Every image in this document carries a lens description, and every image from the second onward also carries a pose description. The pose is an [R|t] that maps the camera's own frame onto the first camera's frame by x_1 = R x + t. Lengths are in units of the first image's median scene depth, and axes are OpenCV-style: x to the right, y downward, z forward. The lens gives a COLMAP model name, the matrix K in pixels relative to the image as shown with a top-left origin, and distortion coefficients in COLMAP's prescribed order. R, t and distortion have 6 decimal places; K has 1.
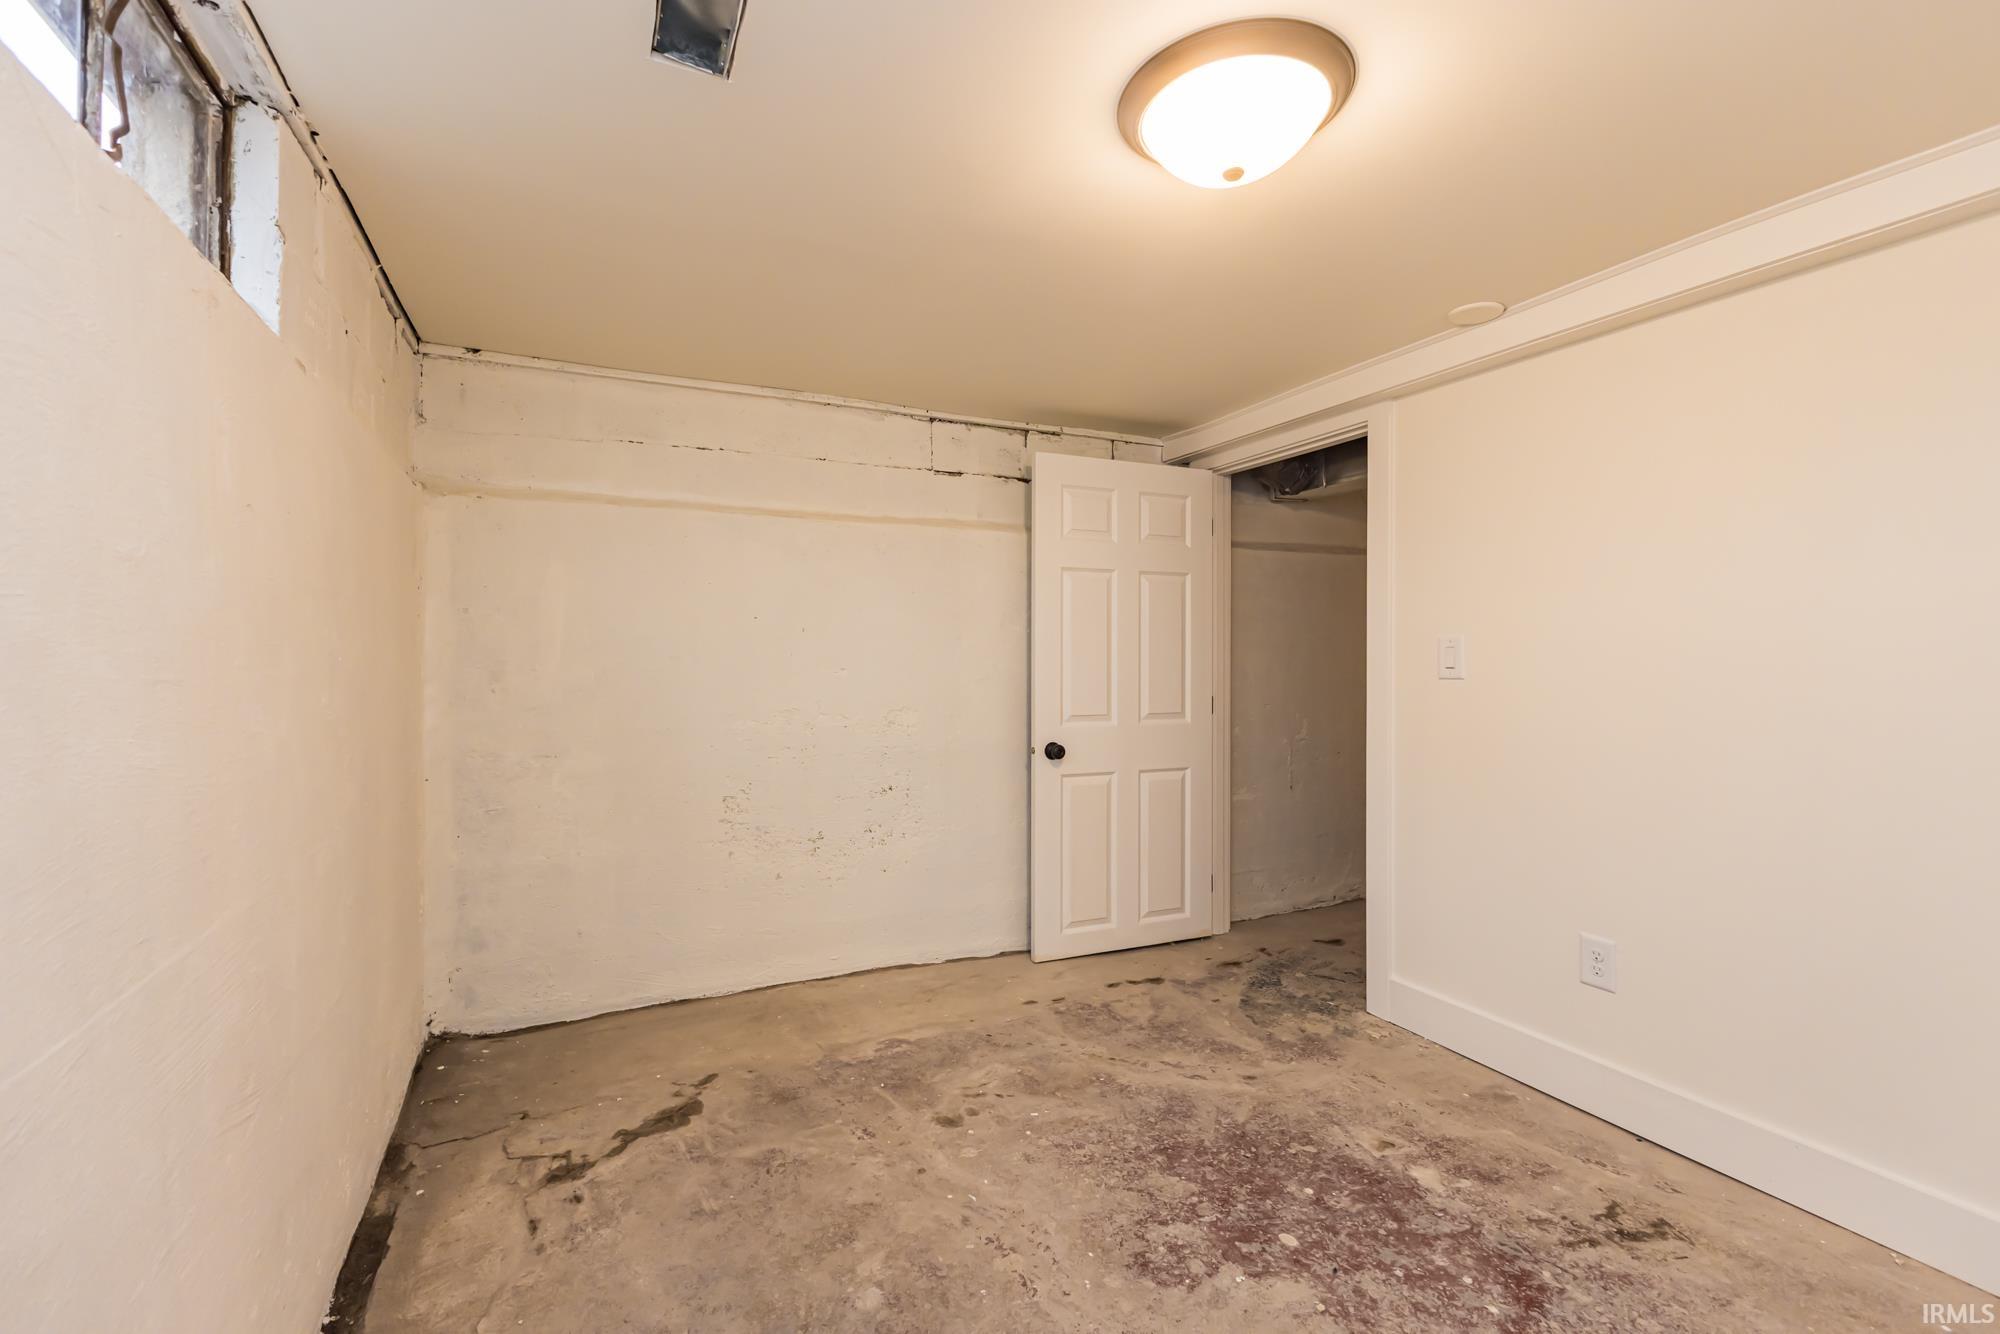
lens RADIAL K [[868.4, 0, 995.8], [0, 868.4, 655.8], [0, 0, 1]] dist [0.016952, -0.004953]
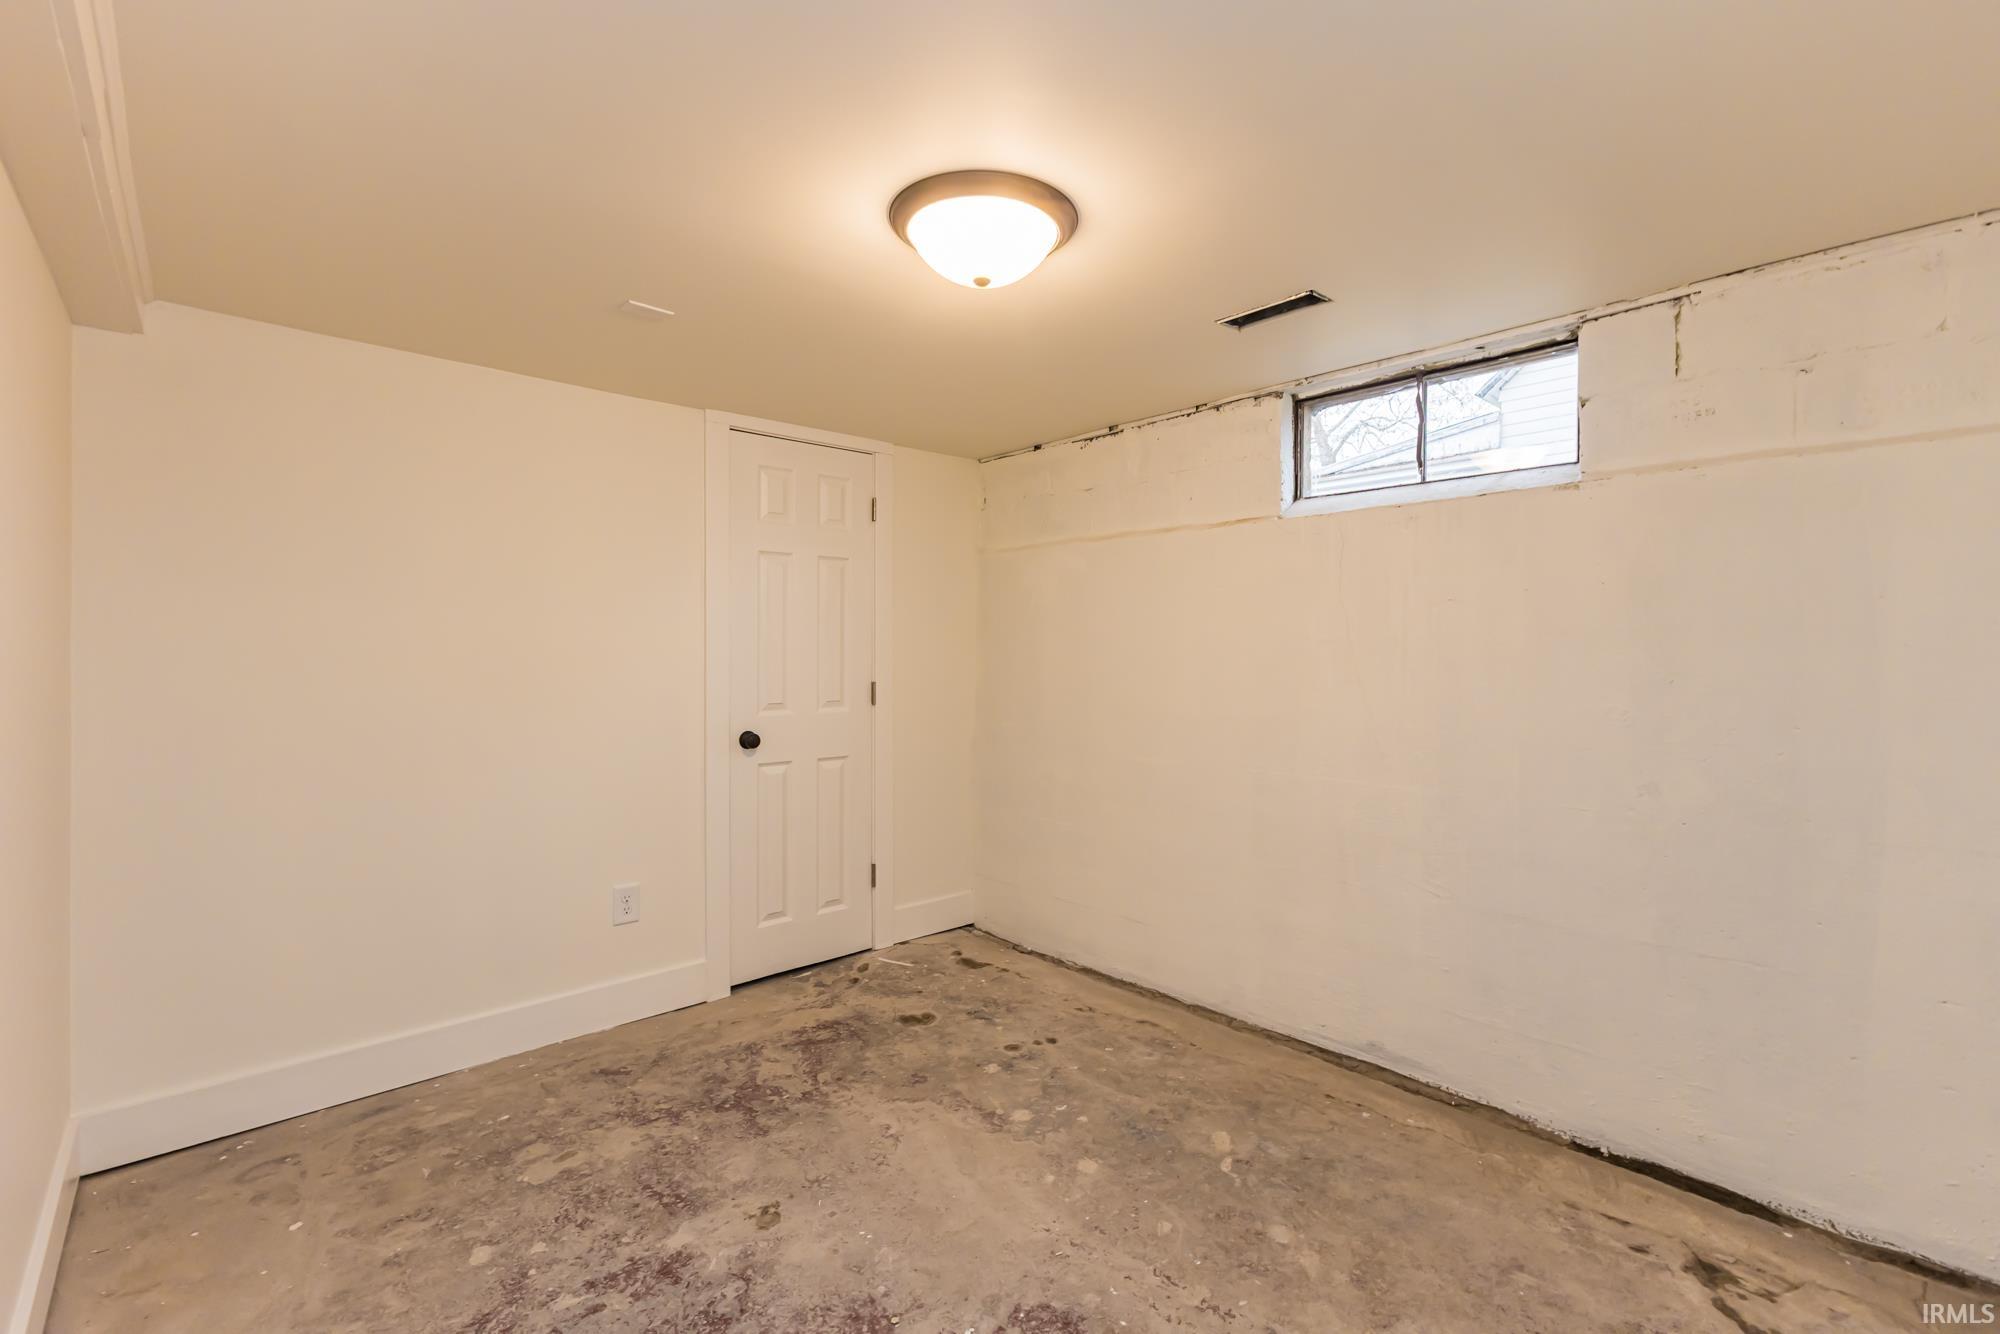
lens RADIAL K [[868.4, 0, 1003.1], [0, 868.4, 659.8], [0, 0, 1]] dist [0.016952, -0.004953]
pose [[-0.959665, 0.002880, -0.281131, 0.502722], [-0.000930, 0.999910, 0.013417, -0.040650], [0.281145, 0.013138, -0.959575, 1.886766]]
